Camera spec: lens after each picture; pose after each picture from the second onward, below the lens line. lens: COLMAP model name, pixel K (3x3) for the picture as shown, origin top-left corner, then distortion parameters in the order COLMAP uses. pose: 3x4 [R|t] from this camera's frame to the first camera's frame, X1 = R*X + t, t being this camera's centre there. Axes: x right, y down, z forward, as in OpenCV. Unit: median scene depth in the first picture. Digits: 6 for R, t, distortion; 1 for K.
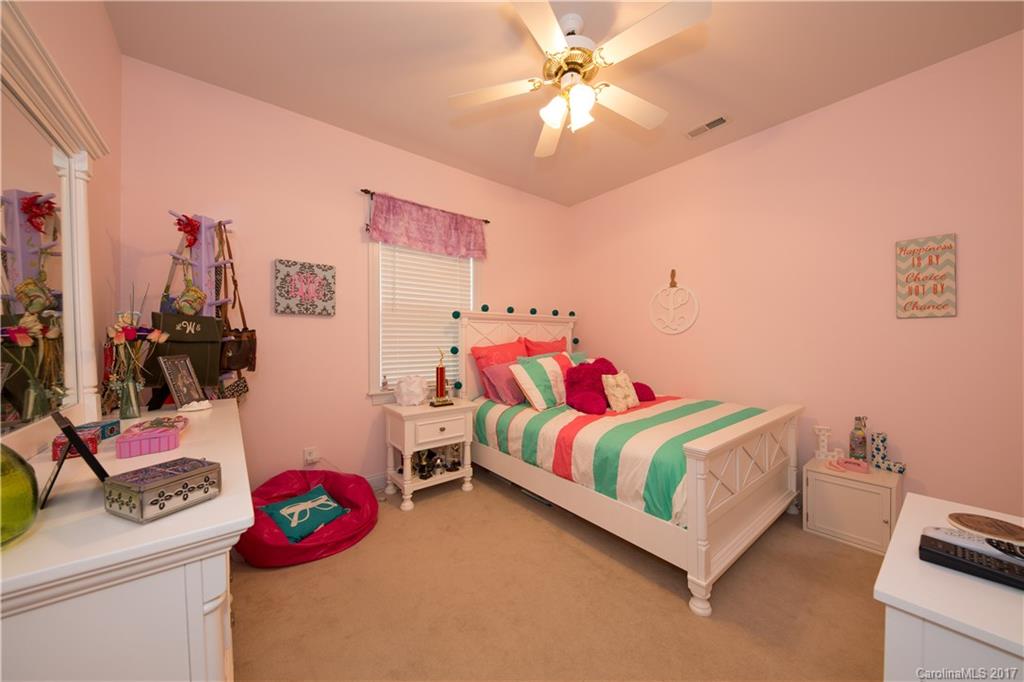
lens RADIAL K [[352.9, 0, 512.0], [0, 352.9, 341.0], [0, 0, 1]] dist [0.000460, -0.000019]
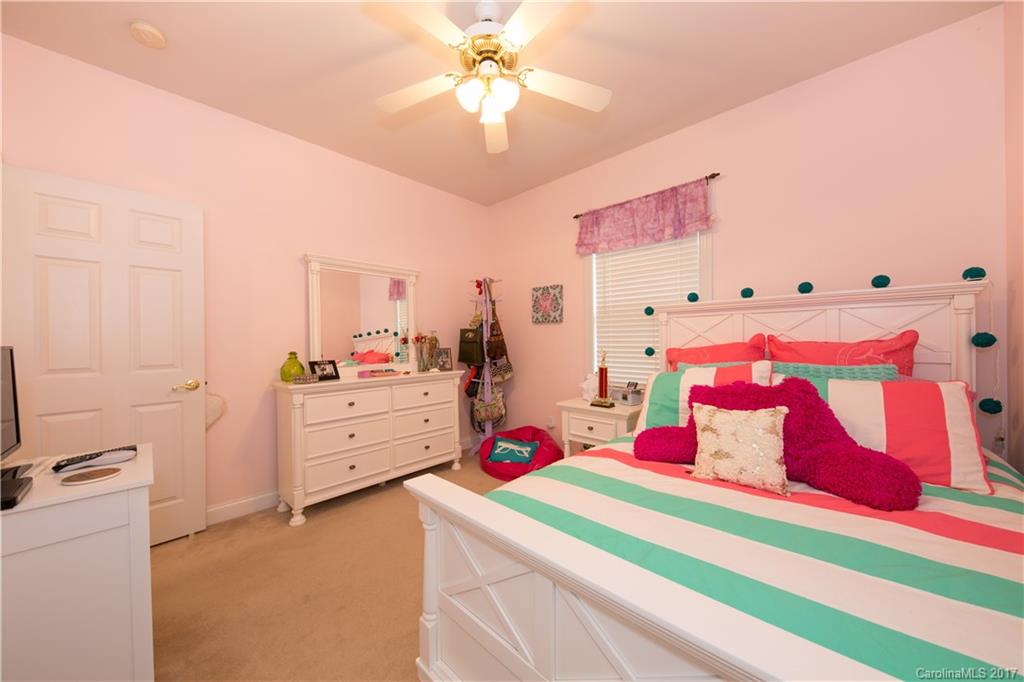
lens RADIAL K [[352.9, 0, 512.0], [0, 352.9, 341.0], [0, 0, 1]] dist [0.000460, -0.000019]
pose [[0.134011, 0.003788, -0.990973, 0.783070], [0.008498, 0.999952, 0.004972, -0.008243], [0.990943, -0.009087, 0.133972, 0.645005]]
